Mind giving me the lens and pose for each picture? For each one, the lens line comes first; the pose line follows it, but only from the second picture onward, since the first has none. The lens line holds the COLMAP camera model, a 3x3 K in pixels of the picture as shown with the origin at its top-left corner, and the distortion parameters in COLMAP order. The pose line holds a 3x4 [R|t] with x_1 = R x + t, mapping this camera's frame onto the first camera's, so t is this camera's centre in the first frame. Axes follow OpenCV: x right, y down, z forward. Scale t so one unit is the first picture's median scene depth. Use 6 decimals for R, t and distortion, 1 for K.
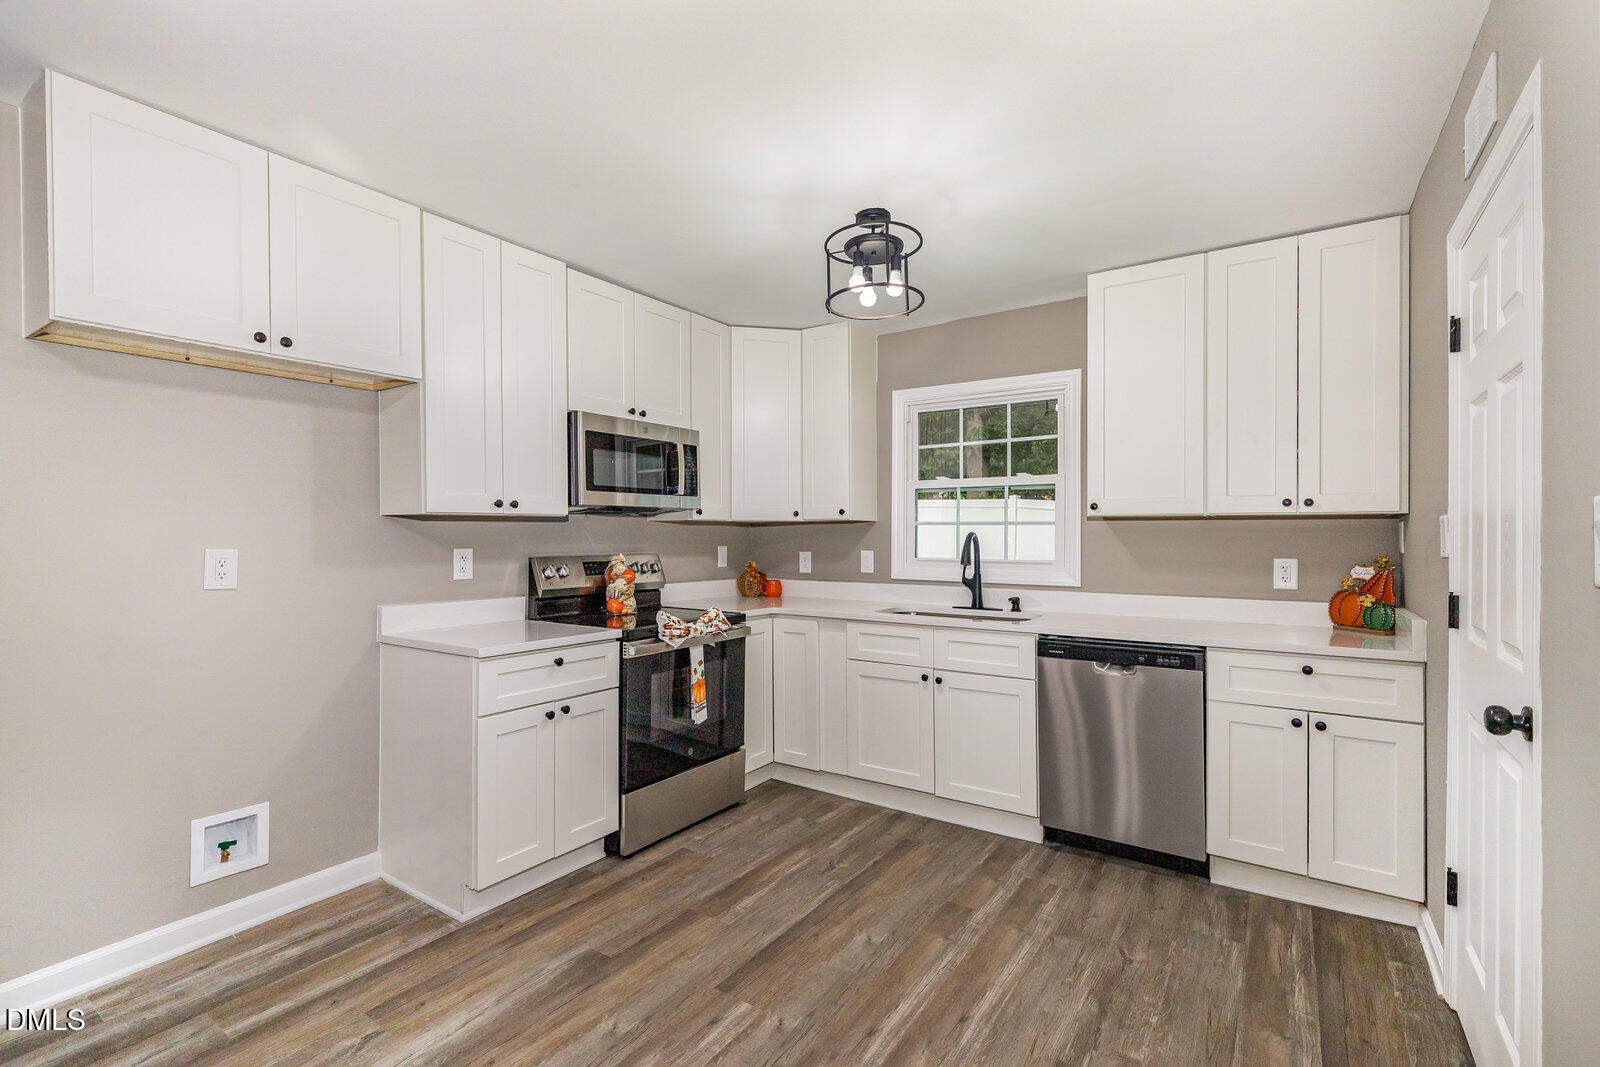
lens RADIAL K [[722.9, 0, 800.0], [0, 722.9, 533.5], [0, 0, 1]] dist [0.008628, -0.001205]
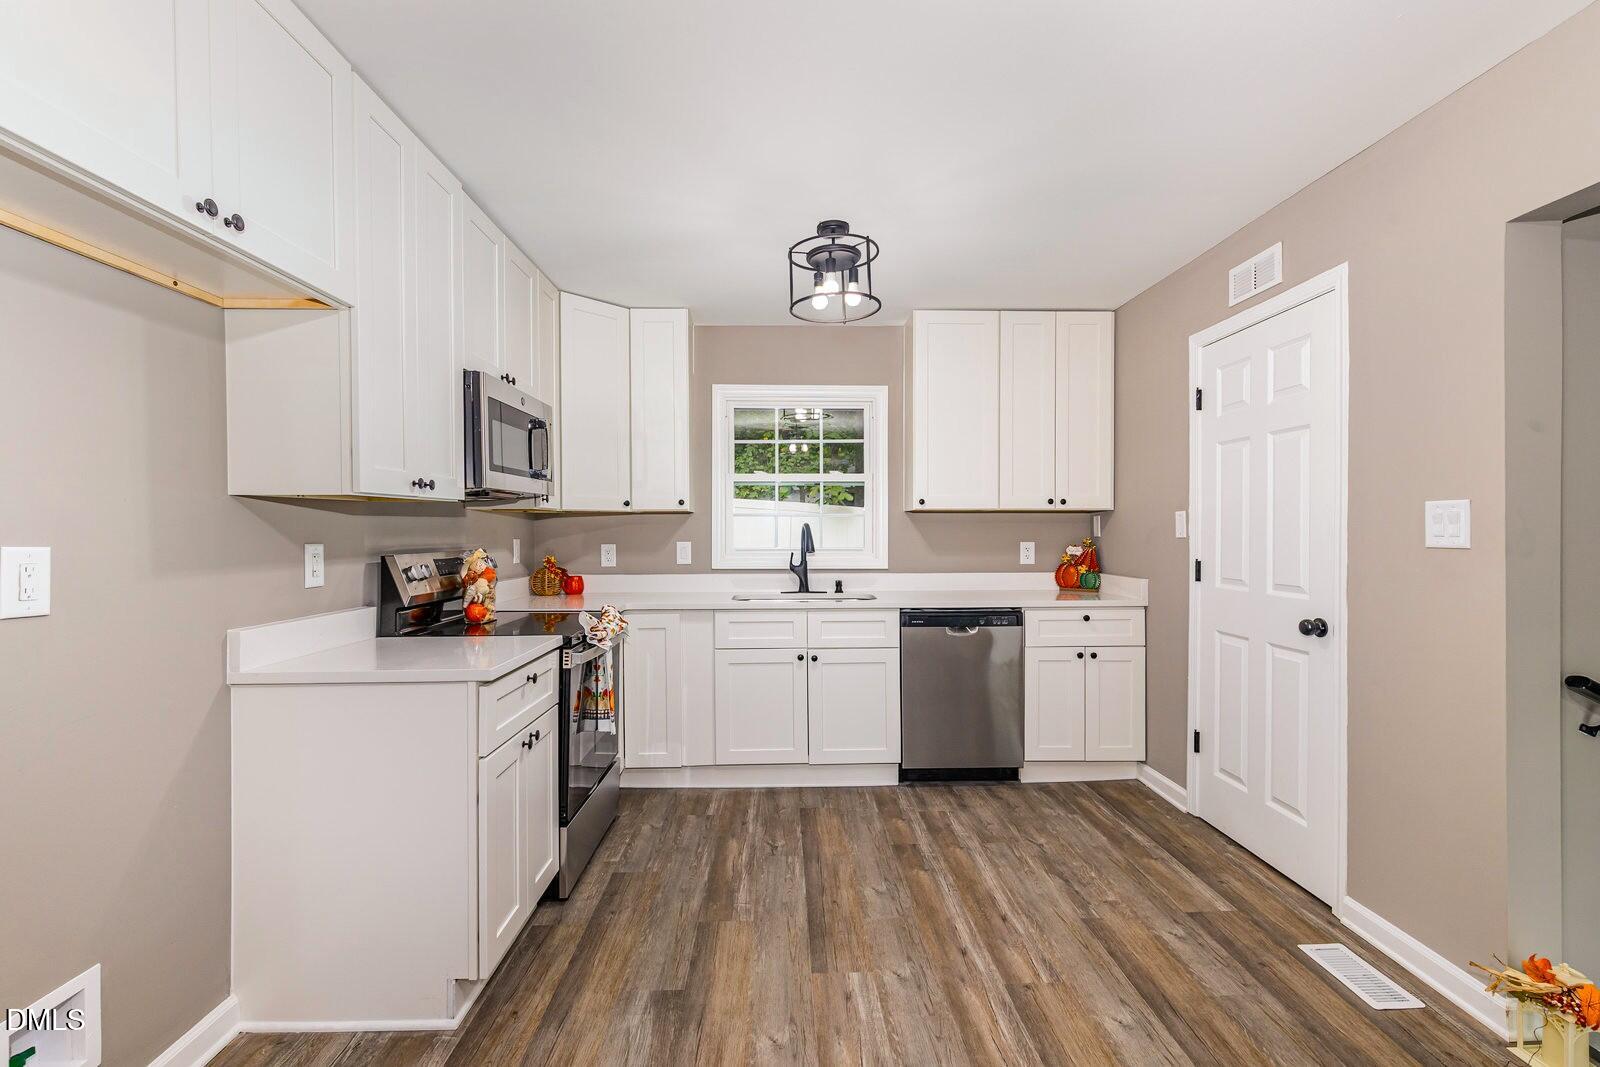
lens RADIAL K [[722.9, 0, 800.0], [0, 722.9, 533.5], [0, 0, 1]] dist [0.008628, -0.001205]
pose [[0.813094, -0.007108, 0.582089, -0.514431], [0.002323, 0.999957, 0.008965, 0.005247], [-0.582128, -0.005937, 0.813076, 0.140521]]
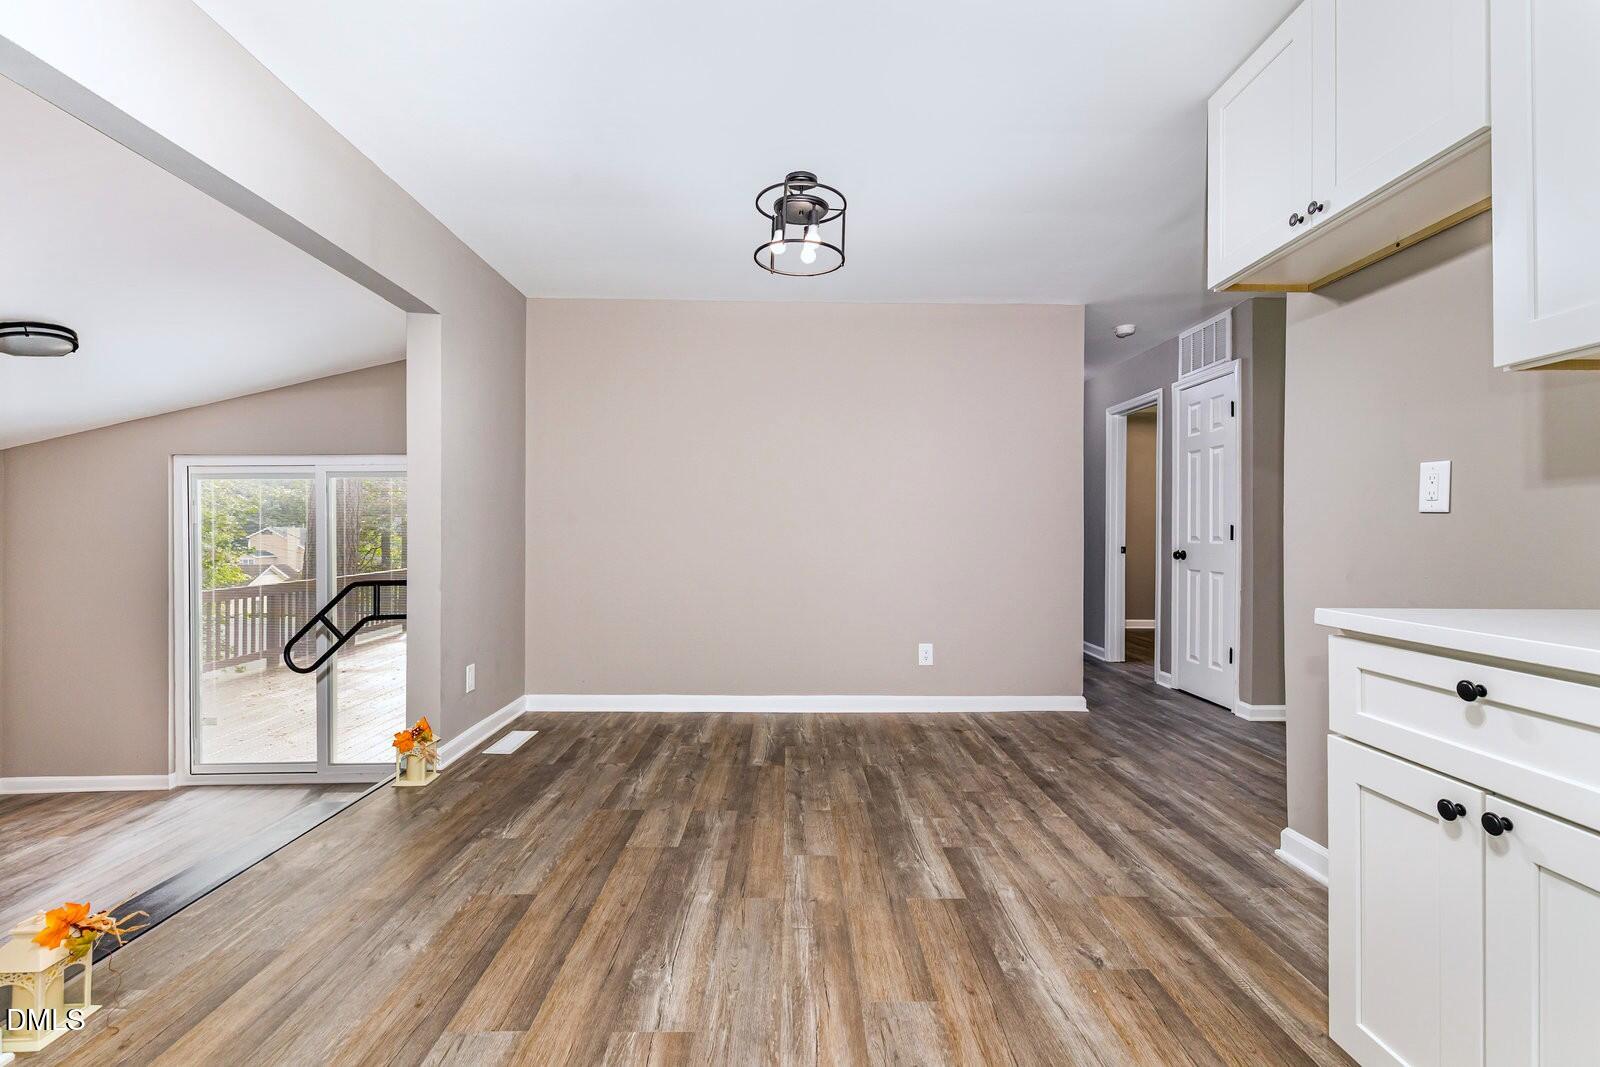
lens RADIAL K [[785.2, 0, 818.9], [0, 785.2, 539.7], [0, 0, 1]] dist [0.020509, -0.000238]
pose [[-0.821197, 0.000836, -0.570645, 0.203042], [0.001038, 0.999999, -0.000029, 0.085692], [0.570644, -0.000616, -0.821197, 1.076528]]
